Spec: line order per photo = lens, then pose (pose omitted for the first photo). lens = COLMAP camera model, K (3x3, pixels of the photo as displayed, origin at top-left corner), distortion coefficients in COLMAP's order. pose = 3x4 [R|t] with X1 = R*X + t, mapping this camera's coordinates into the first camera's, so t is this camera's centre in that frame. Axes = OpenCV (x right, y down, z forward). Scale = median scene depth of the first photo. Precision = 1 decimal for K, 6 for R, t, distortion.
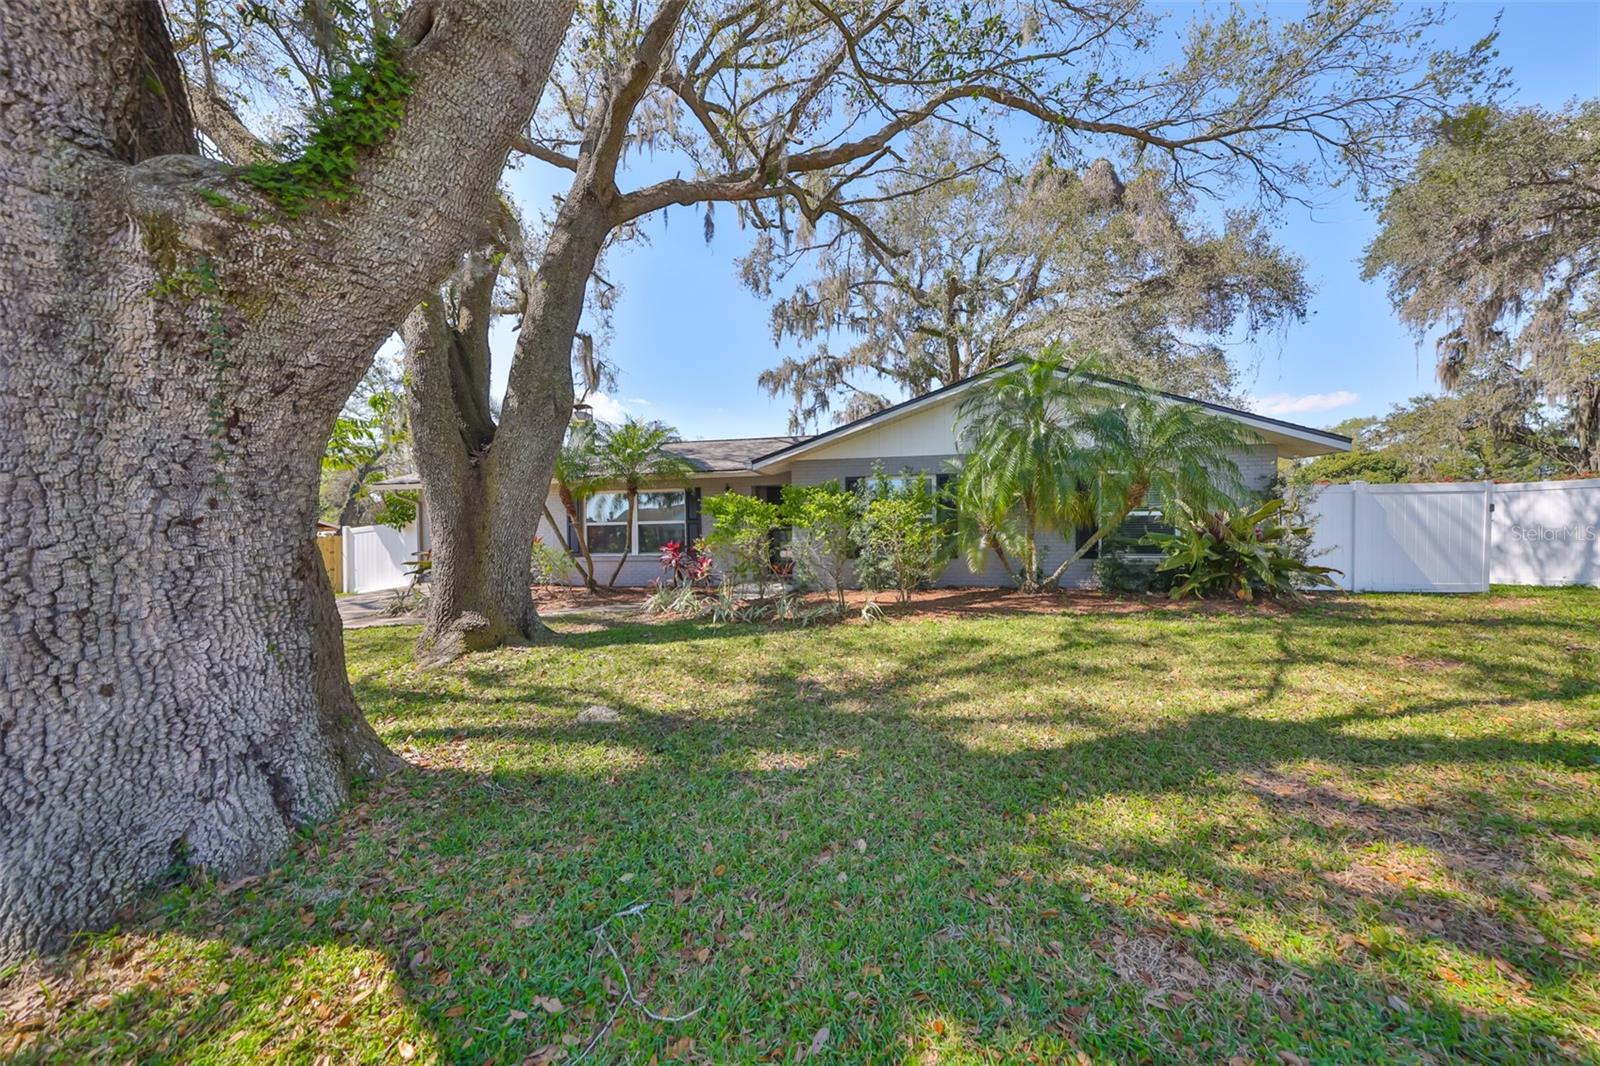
lens RADIAL K [[510.0, 0, 803.1], [0, 510.0, 533.5], [0, 0, 1]] dist [-0.002385, -0.000093]
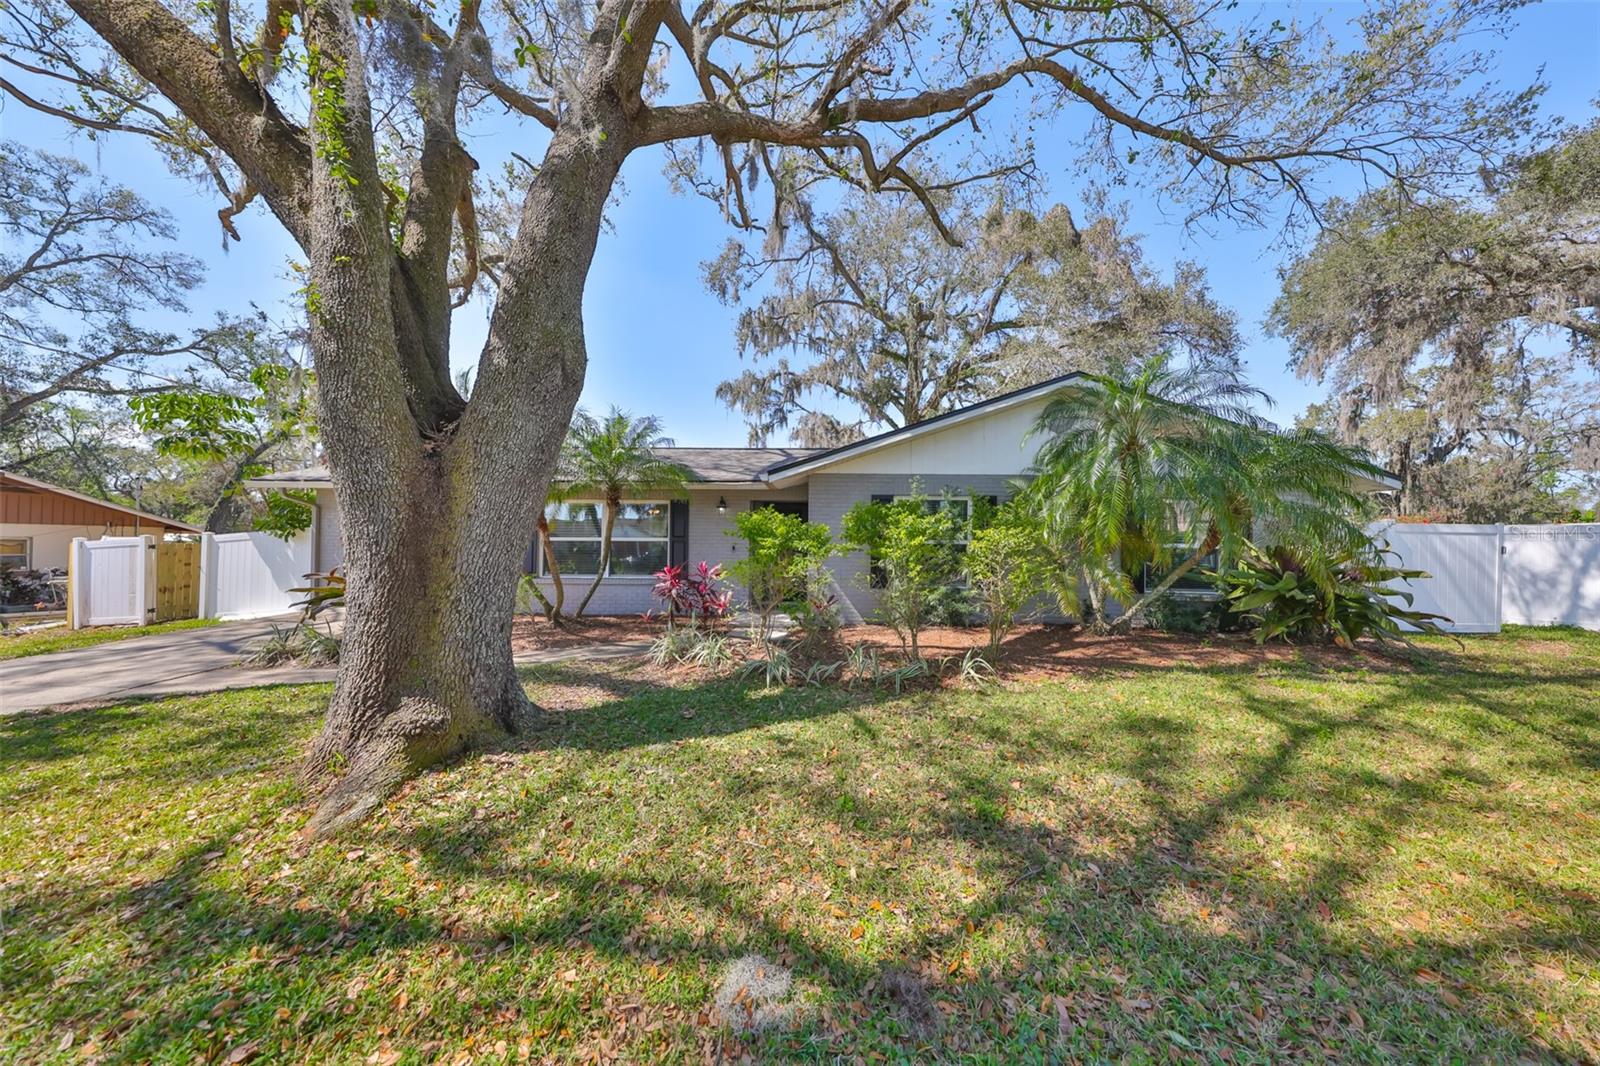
lens RADIAL K [[486.9, 0, 800.8], [0, 486.9, 535.7], [0, 0, 1]] dist [-0.001237, 0.000009]
pose [[0.989370, 0.028227, 0.142654, -0.140600], [-0.024684, 0.999343, -0.026539, -0.014464], [-0.143309, 0.022736, 0.989417, 0.177107]]
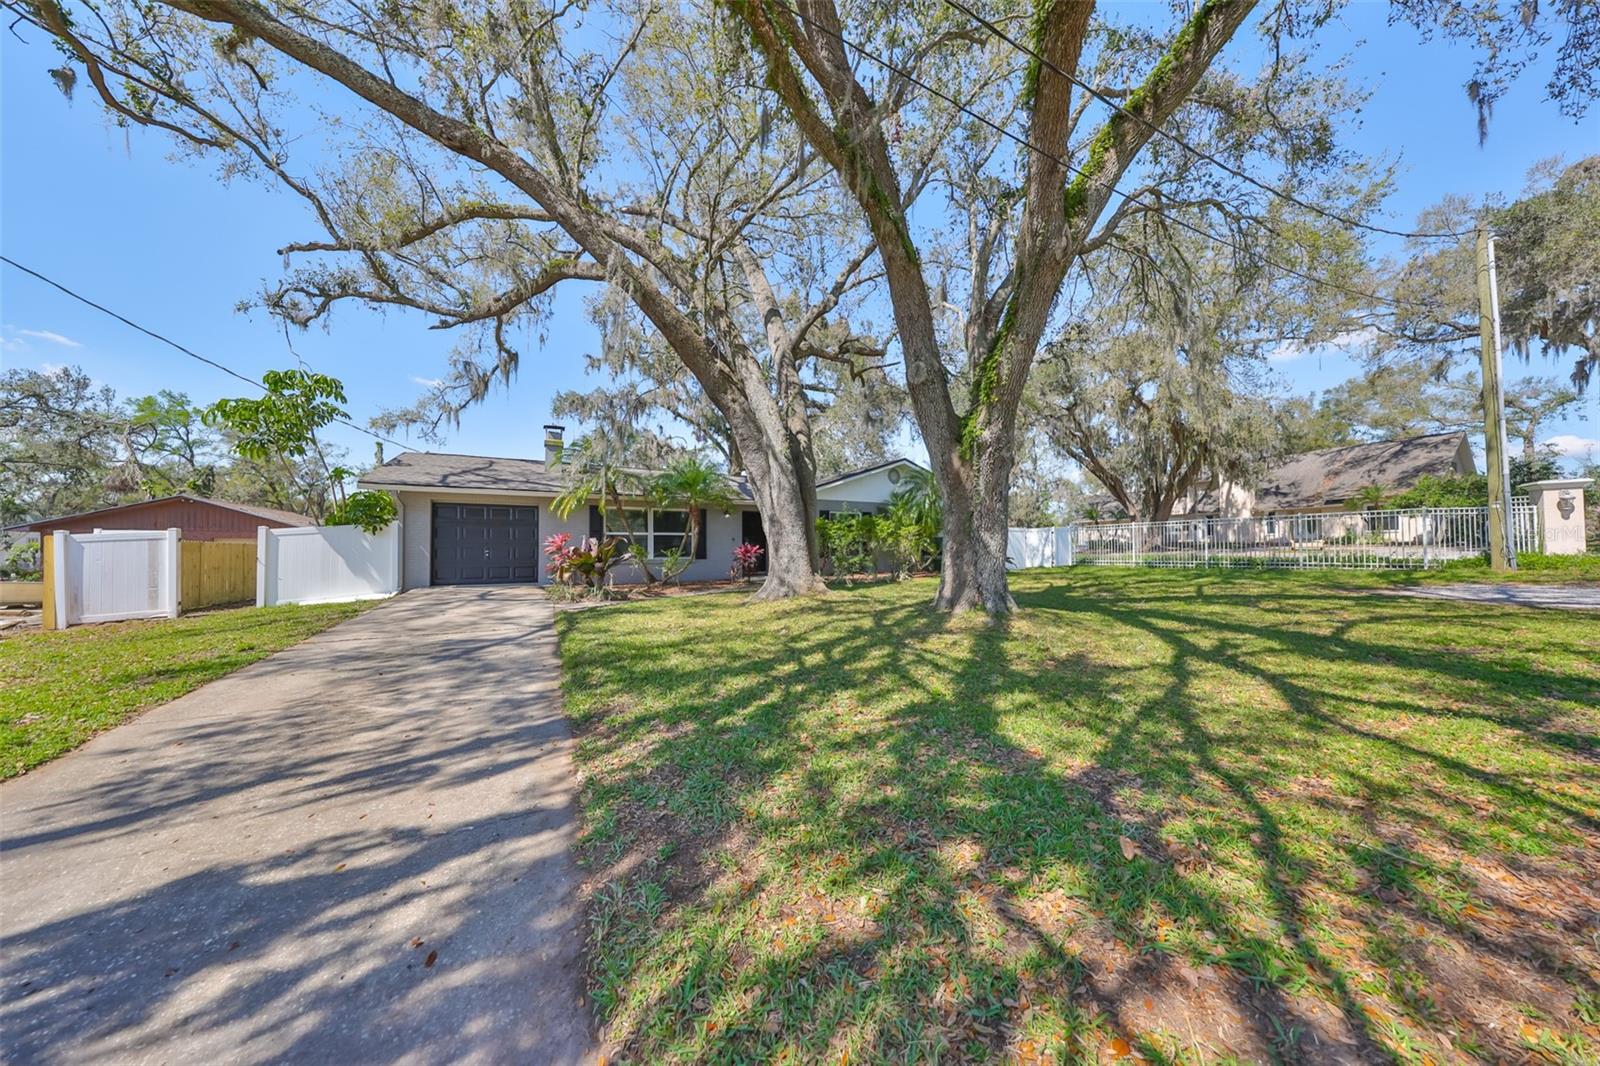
lens RADIAL K [[493.1, 0, 805.1], [0, 493.1, 541.7], [0, 0, 1]] dist [0.000665, 0.000039]
pose [[0.778498, 0.022029, 0.627260, -0.909218], [-0.001019, 0.999427, -0.033835, 0.047750], [-0.627646, 0.025701, 0.778075, -0.230114]]
